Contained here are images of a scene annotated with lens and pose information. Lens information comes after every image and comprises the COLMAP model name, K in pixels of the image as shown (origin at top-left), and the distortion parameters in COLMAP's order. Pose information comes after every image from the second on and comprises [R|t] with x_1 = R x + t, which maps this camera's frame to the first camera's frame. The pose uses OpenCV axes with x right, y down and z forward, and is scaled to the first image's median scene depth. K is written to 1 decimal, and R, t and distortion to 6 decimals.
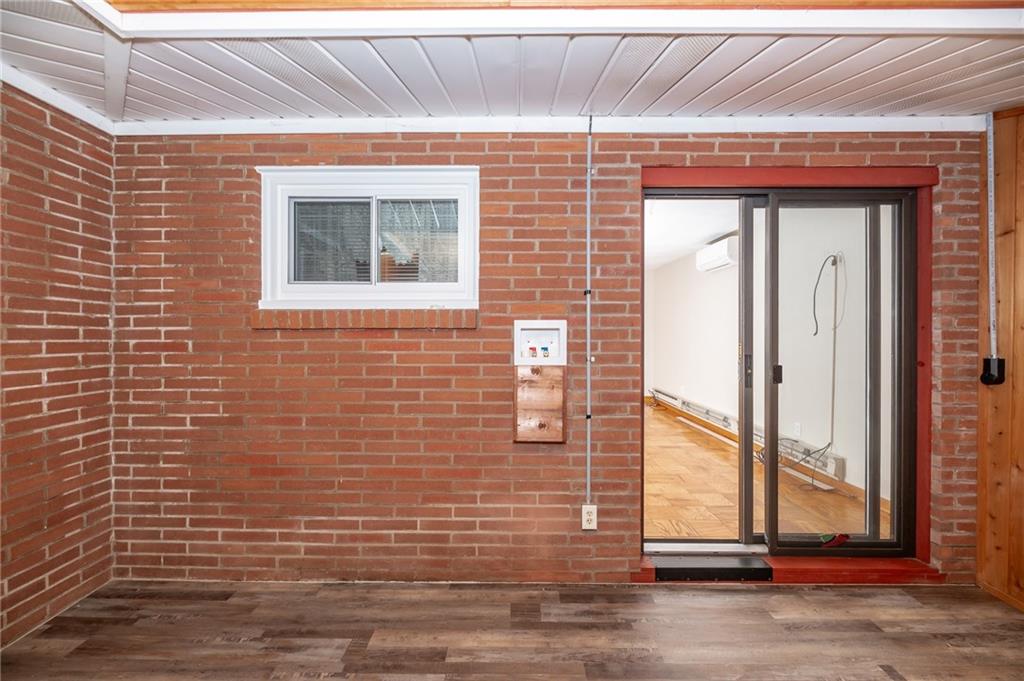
lens RADIAL K [[431.3, 0, 501.3], [0, 431.3, 337.8], [0, 0, 1]] dist [0.000996, 0.000497]
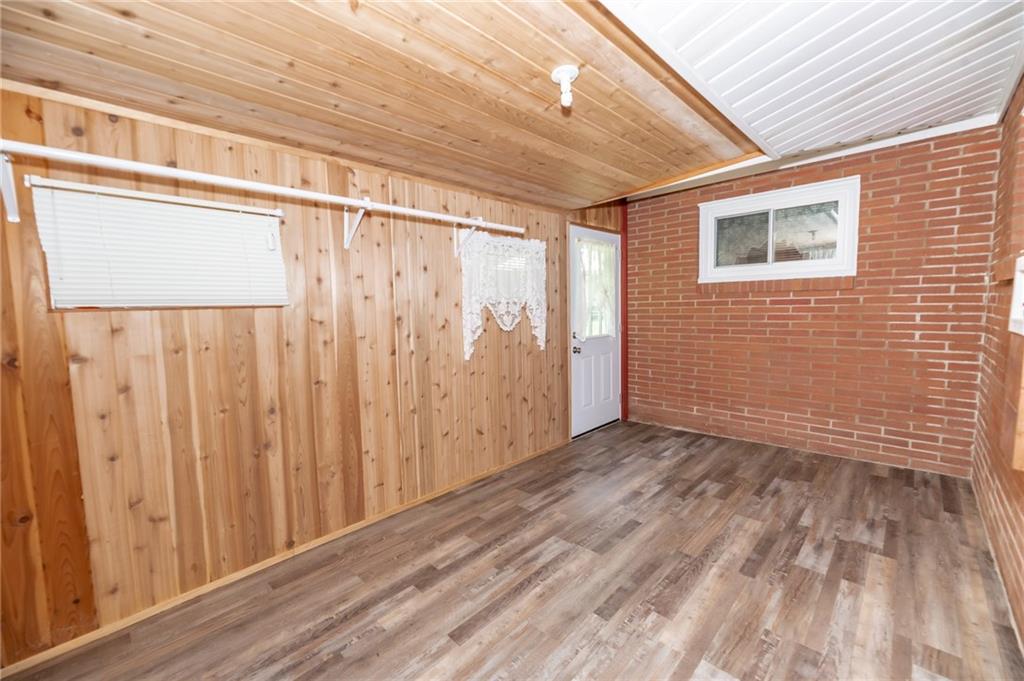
lens RADIAL K [[431.3, 0, 513.1], [0, 431.3, 339.4], [0, 0, 1]] dist [0.000996, 0.000497]
pose [[-0.676864, 0.077526, -0.732014, 1.078789], [0.017392, 0.995845, 0.089386, 0.002821], [0.735902, 0.047772, -0.675400, 0.955069]]
